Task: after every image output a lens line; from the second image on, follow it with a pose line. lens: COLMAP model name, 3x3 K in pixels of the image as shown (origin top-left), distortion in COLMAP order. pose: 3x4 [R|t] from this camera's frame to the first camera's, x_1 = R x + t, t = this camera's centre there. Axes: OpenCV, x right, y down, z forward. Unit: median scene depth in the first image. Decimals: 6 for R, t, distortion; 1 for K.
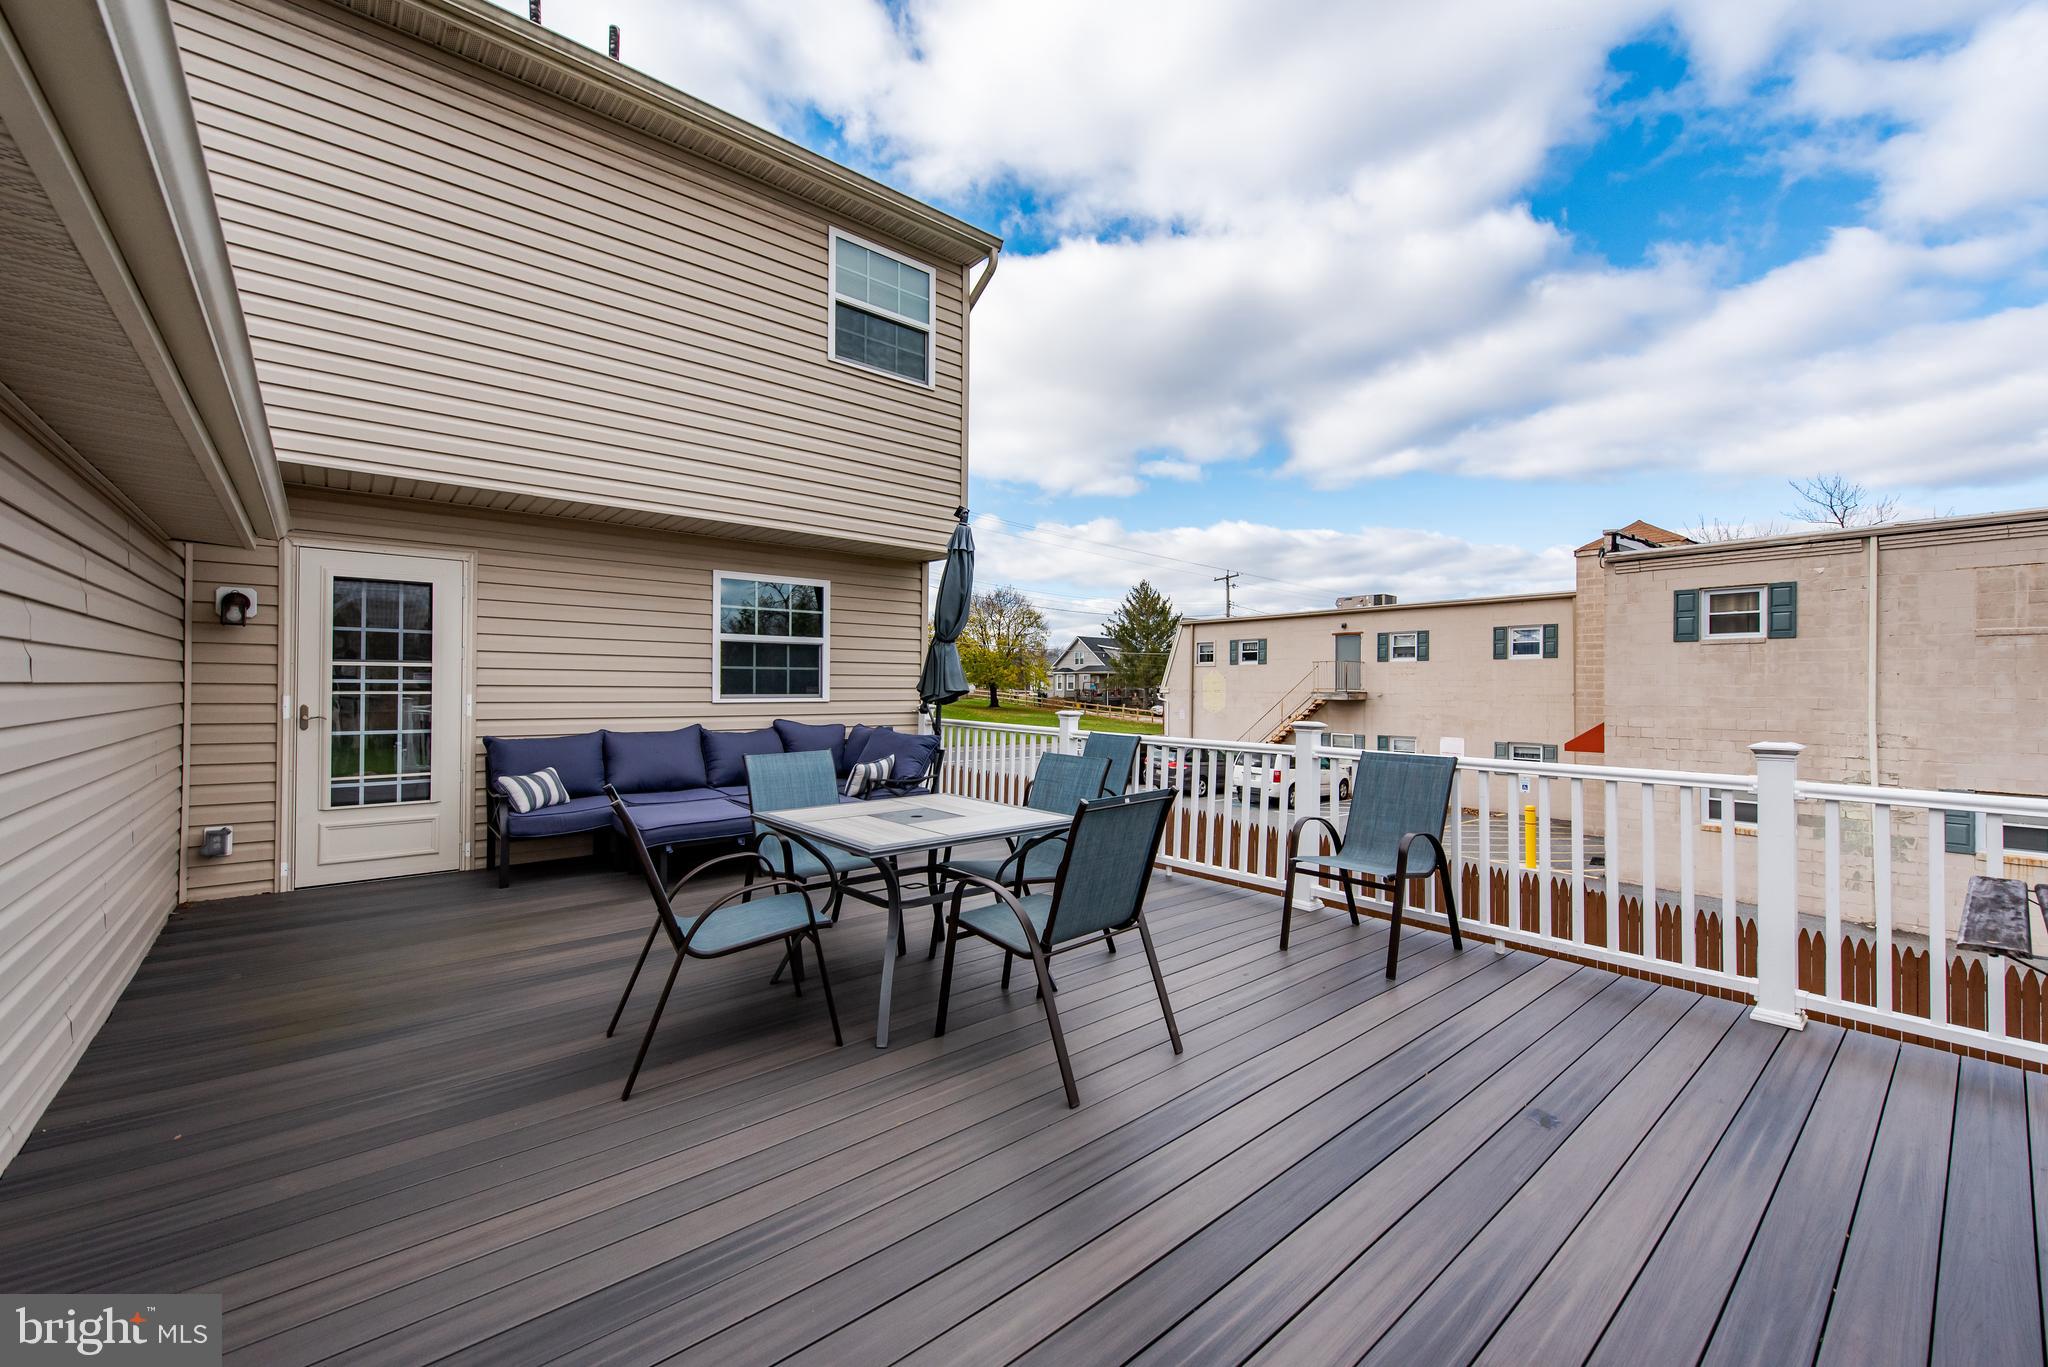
lens RADIAL K [[822.6, 0, 1029.2], [0, 822.6, 685.7], [0, 0, 1]] dist [0.003082, 0.000226]
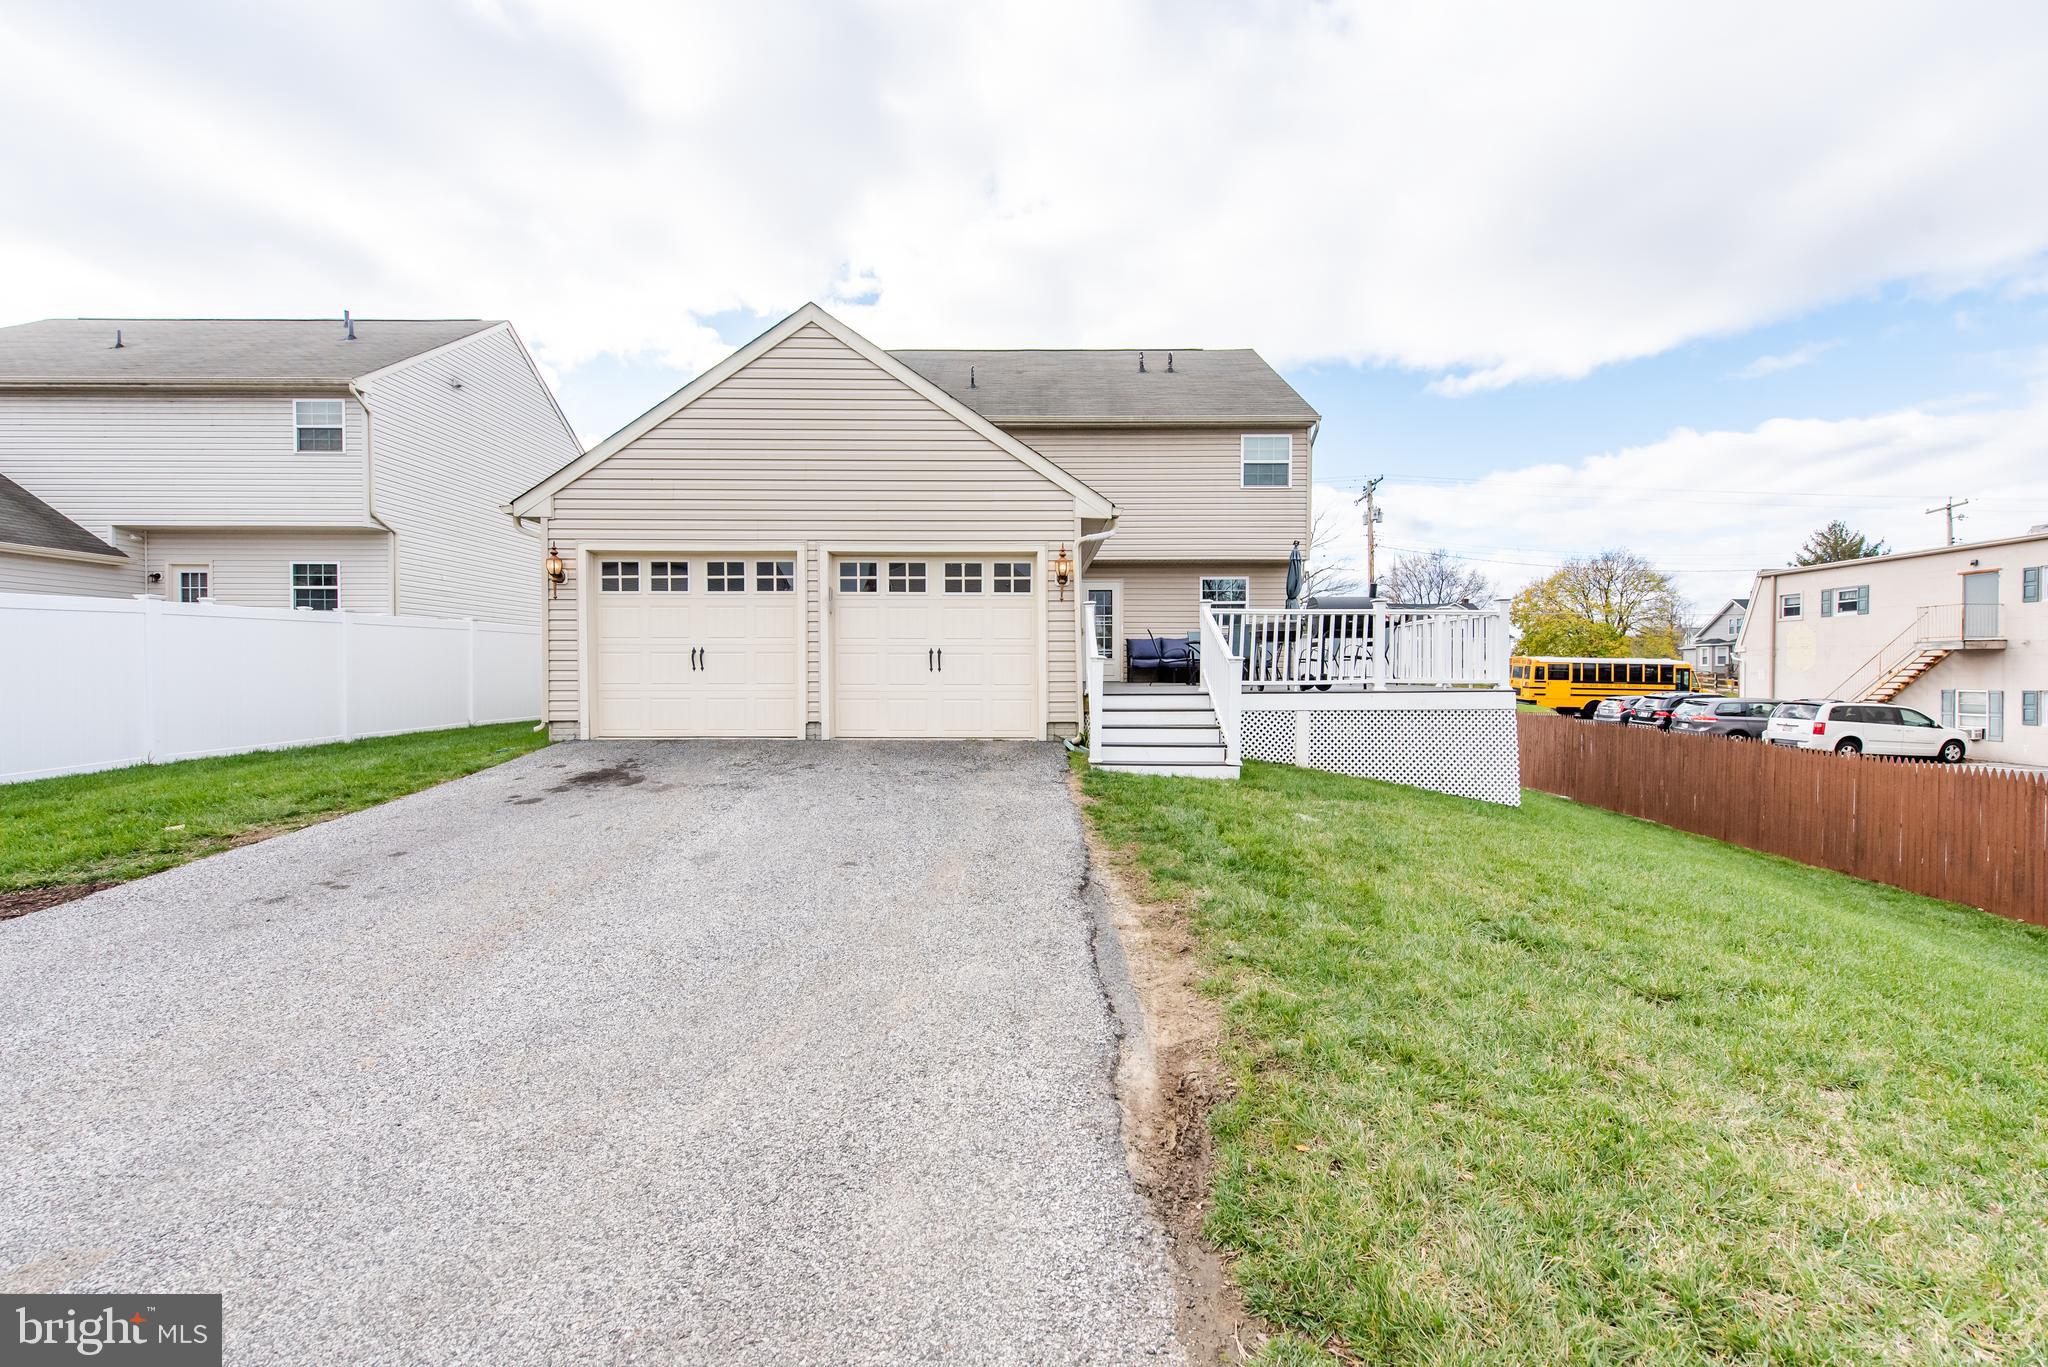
lens RADIAL K [[822.6, 0, 1023.0], [0, 822.6, 687.1], [0, 0, 1]] dist [0.003082, 0.000226]
pose [[0.761691, 0.003051, -0.647934, 0.165953], [0.007929, 0.999870, 0.014029, 0.031842], [0.647892, -0.015823, 0.761568, -0.254701]]
